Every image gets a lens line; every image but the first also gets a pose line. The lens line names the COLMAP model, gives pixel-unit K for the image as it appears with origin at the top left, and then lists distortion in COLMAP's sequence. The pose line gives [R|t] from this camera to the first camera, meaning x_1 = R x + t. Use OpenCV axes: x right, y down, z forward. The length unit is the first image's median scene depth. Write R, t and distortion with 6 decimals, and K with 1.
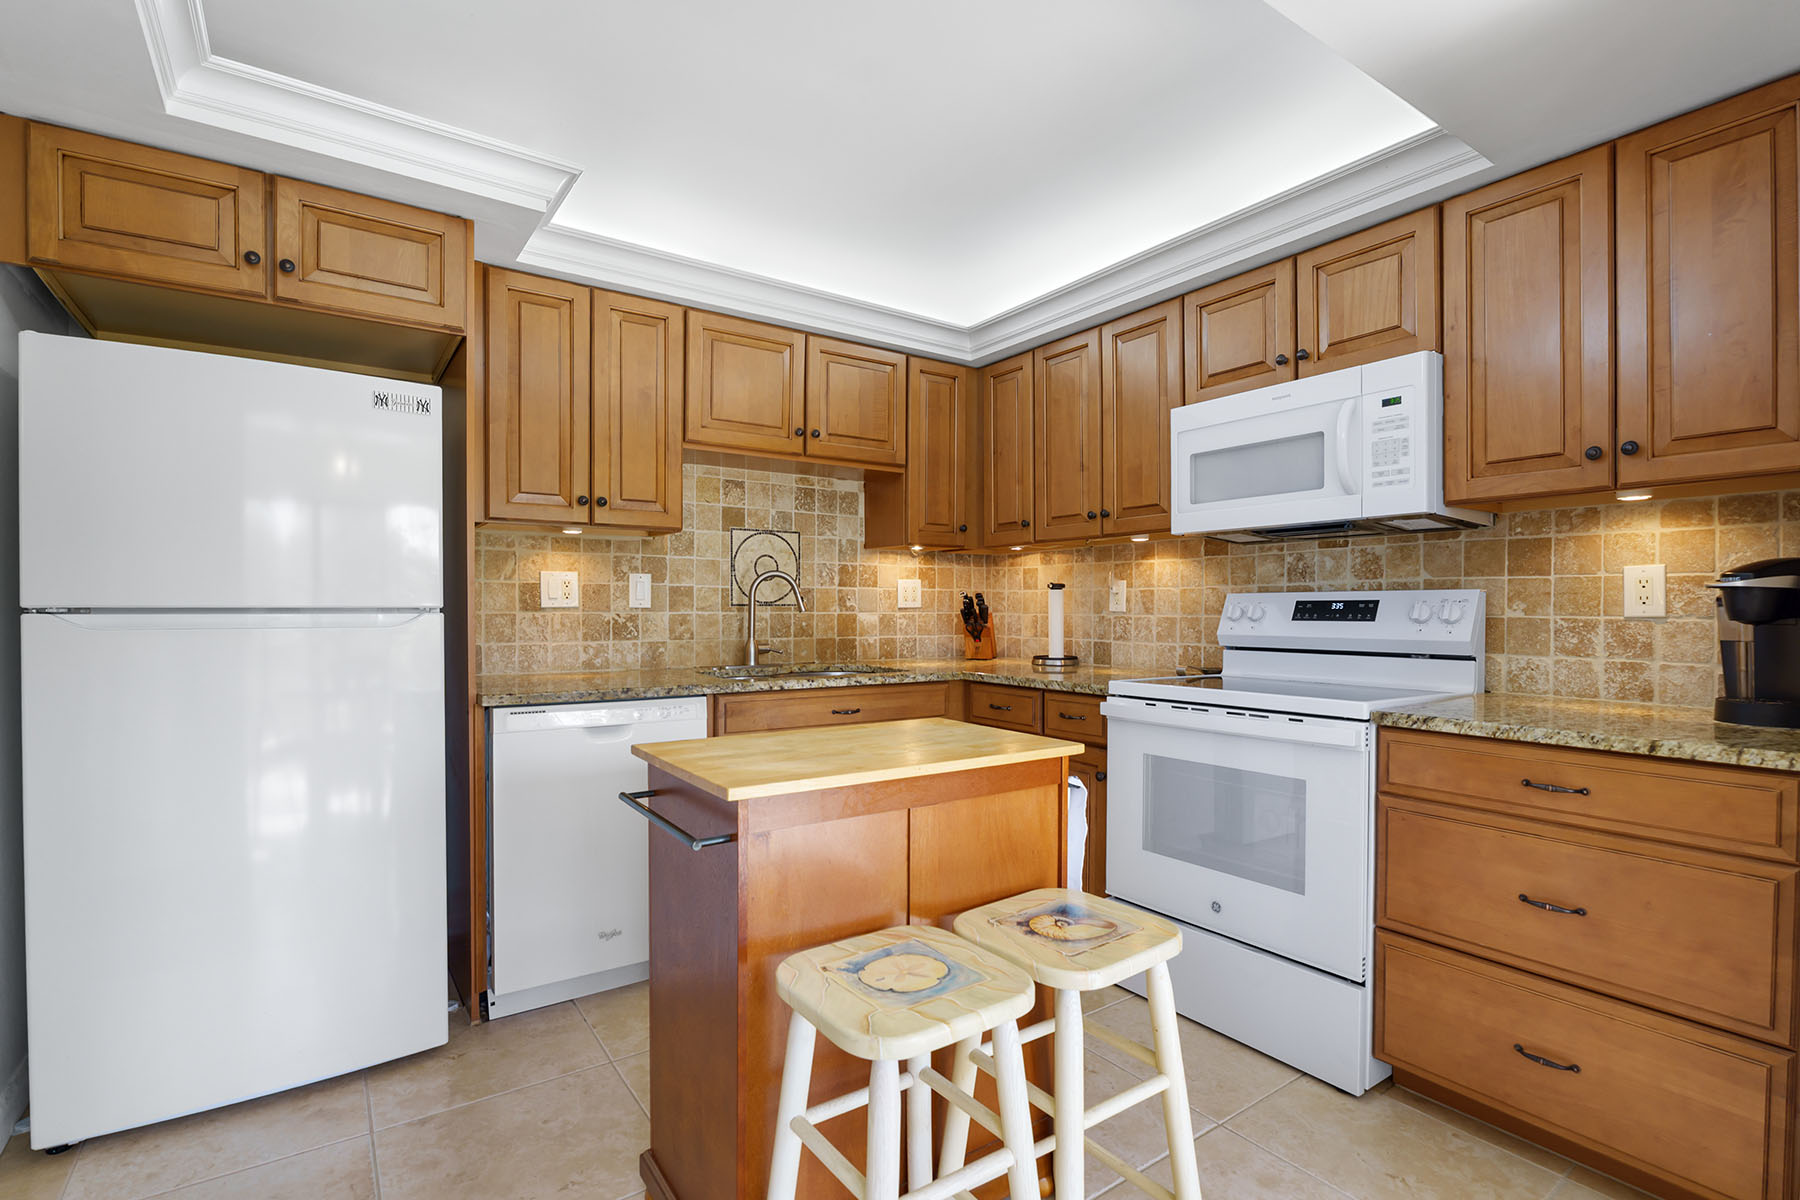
lens RADIAL K [[856.6, 0, 902.0], [0, 856.6, 615.7], [0, 0, 1]] dist [-0.020567, -0.000342]
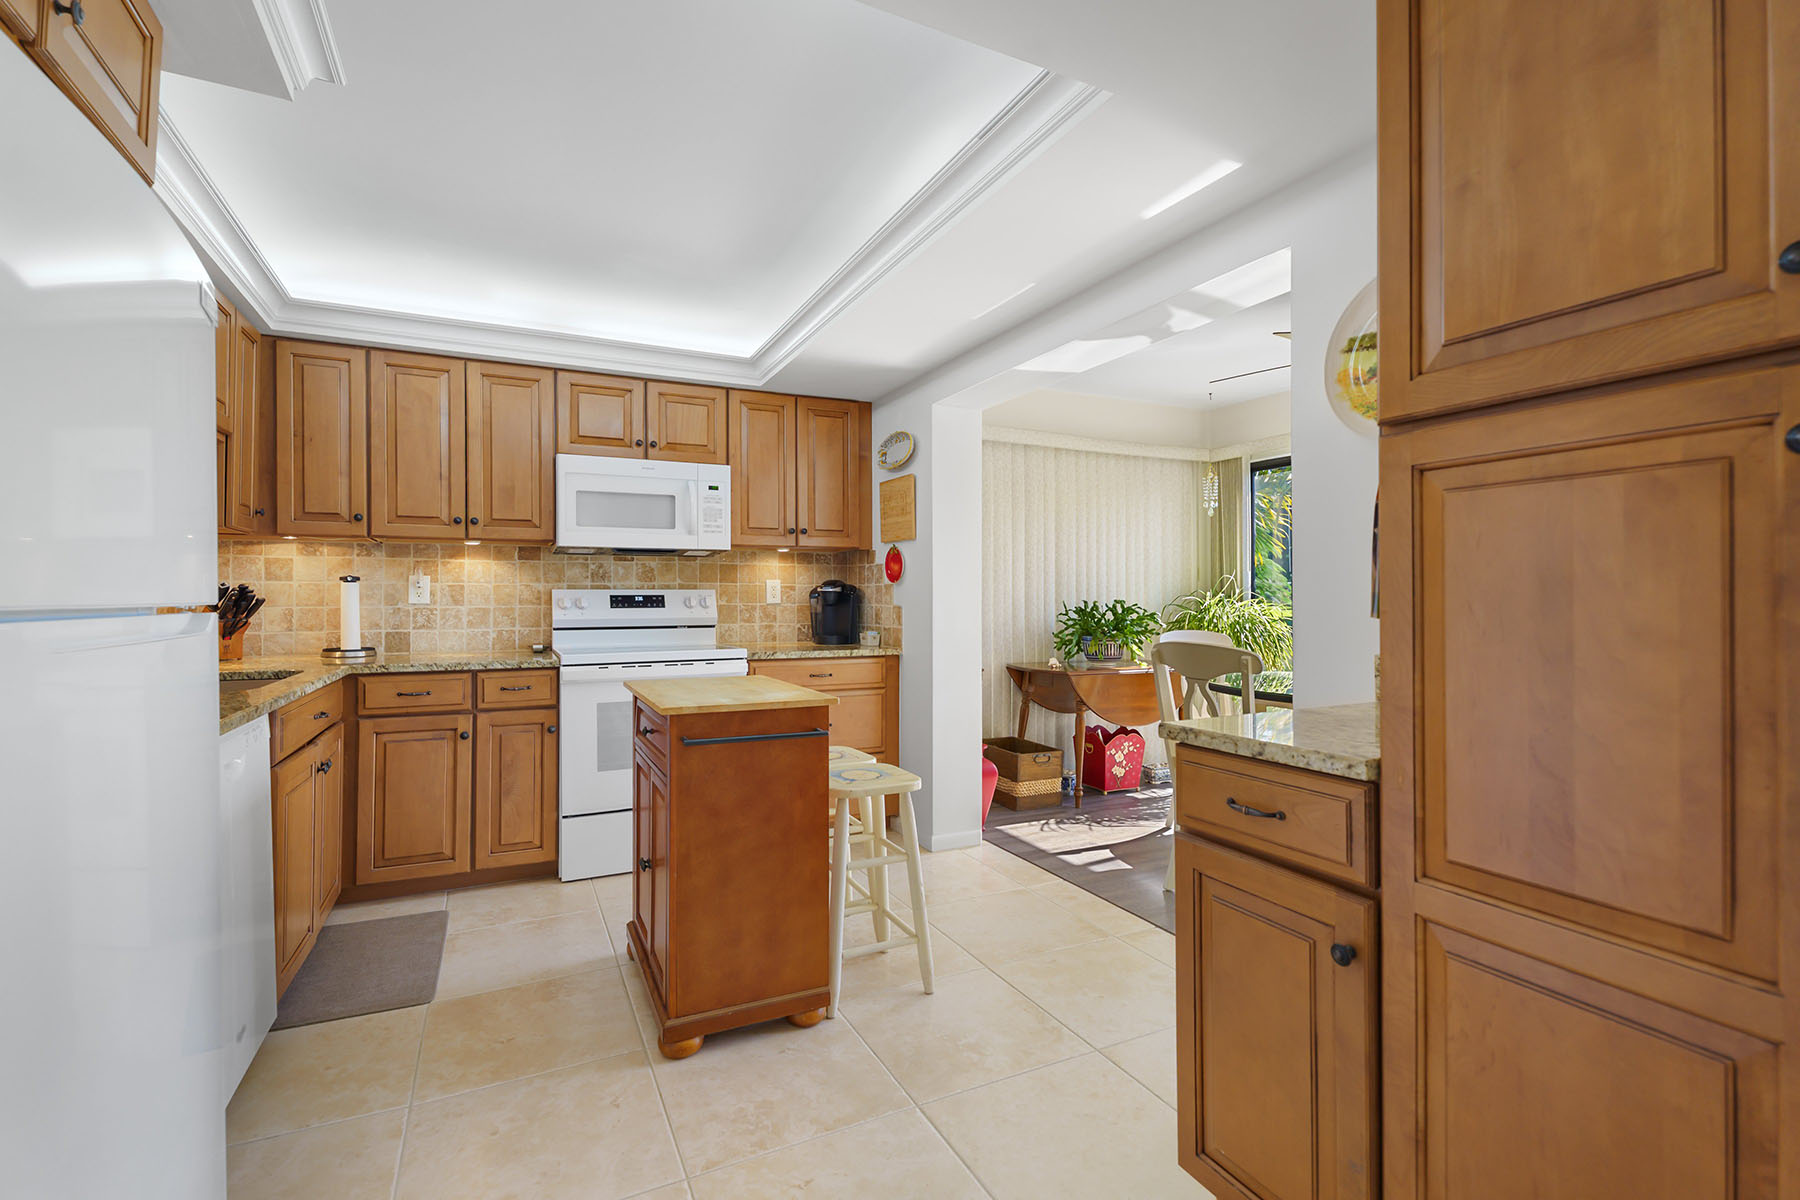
lens RADIAL K [[809.3, 0, 887.3], [0, 809.3, 594.9], [0, 0, 1]] dist [0.004010, 0.000222]
pose [[0.140541, 0.005379, 0.990060, -0.932112], [0.011095, 0.999914, -0.007008, -0.002400], [-0.990013, 0.011970, 0.140469, 0.321283]]
